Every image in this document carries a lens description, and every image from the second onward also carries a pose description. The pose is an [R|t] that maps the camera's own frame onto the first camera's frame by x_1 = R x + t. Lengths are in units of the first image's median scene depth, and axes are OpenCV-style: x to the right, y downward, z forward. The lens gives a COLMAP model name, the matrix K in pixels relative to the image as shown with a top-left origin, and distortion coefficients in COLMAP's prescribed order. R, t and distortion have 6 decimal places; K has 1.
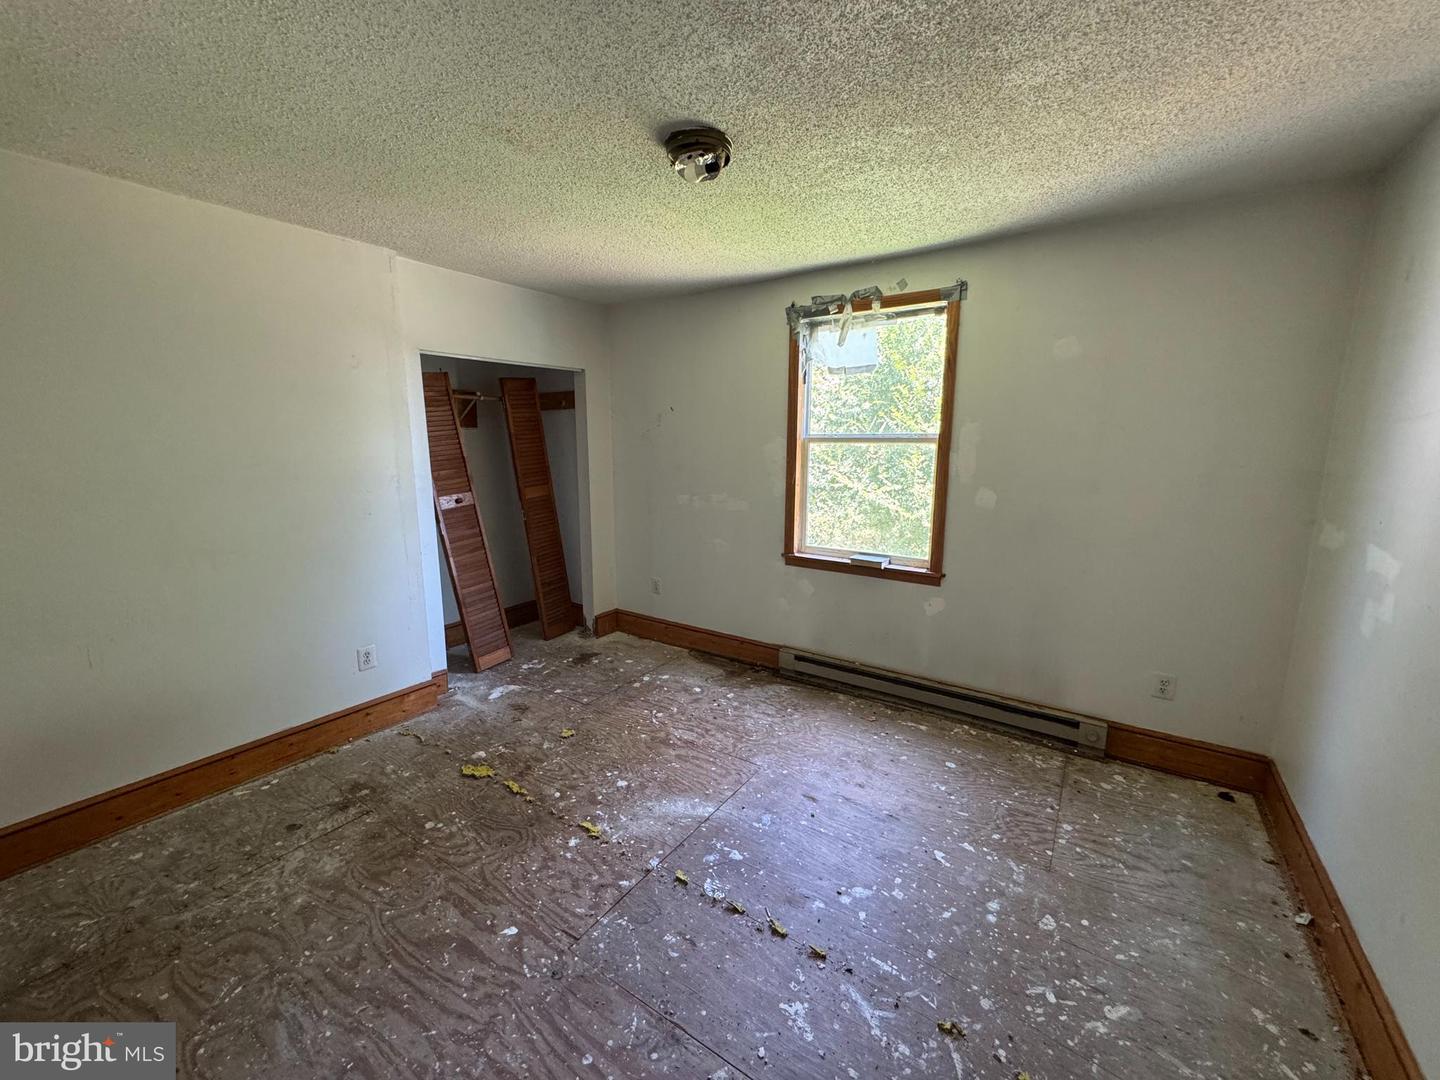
lens RADIAL K [[579.7, 0, 721.3], [0, 579.7, 541.7], [0, 0, 1]] dist [-0.002041, 0.000324]
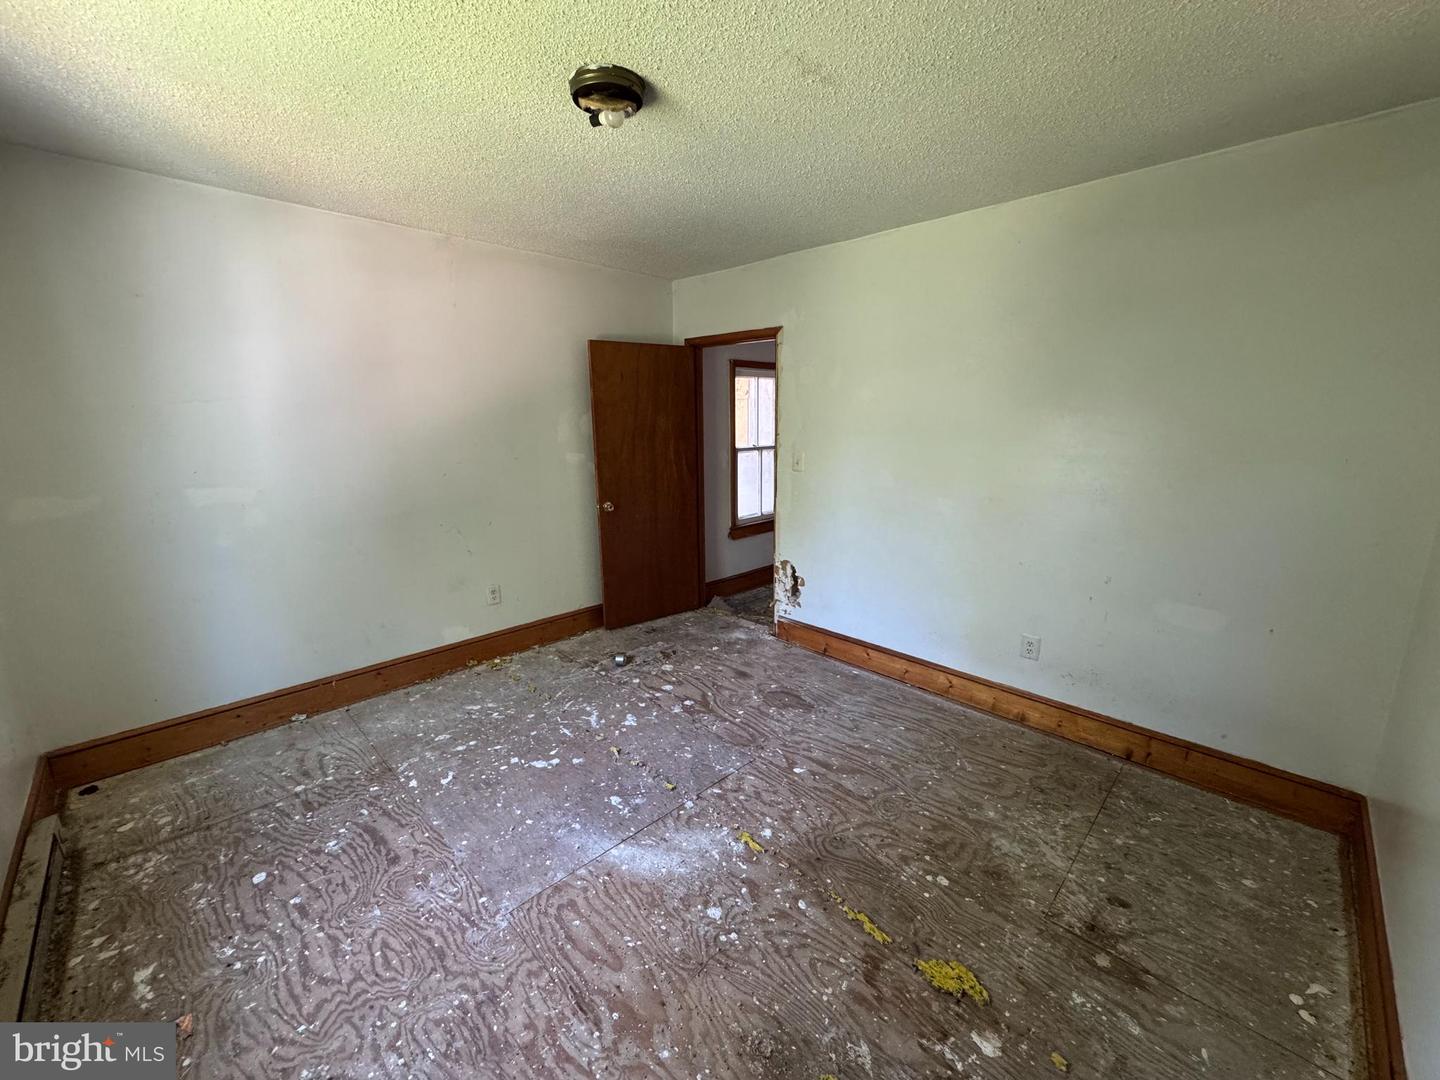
lens RADIAL K [[579.7, 0, 720.8], [0, 579.7, 539.1], [0, 0, 1]] dist [-0.002041, 0.000324]
pose [[-0.982898, -0.039717, 0.179818, -0.334124], [0.032100, 0.924563, 0.379673, -0.308579], [-0.181333, 0.378952, -0.907476, 1.706990]]
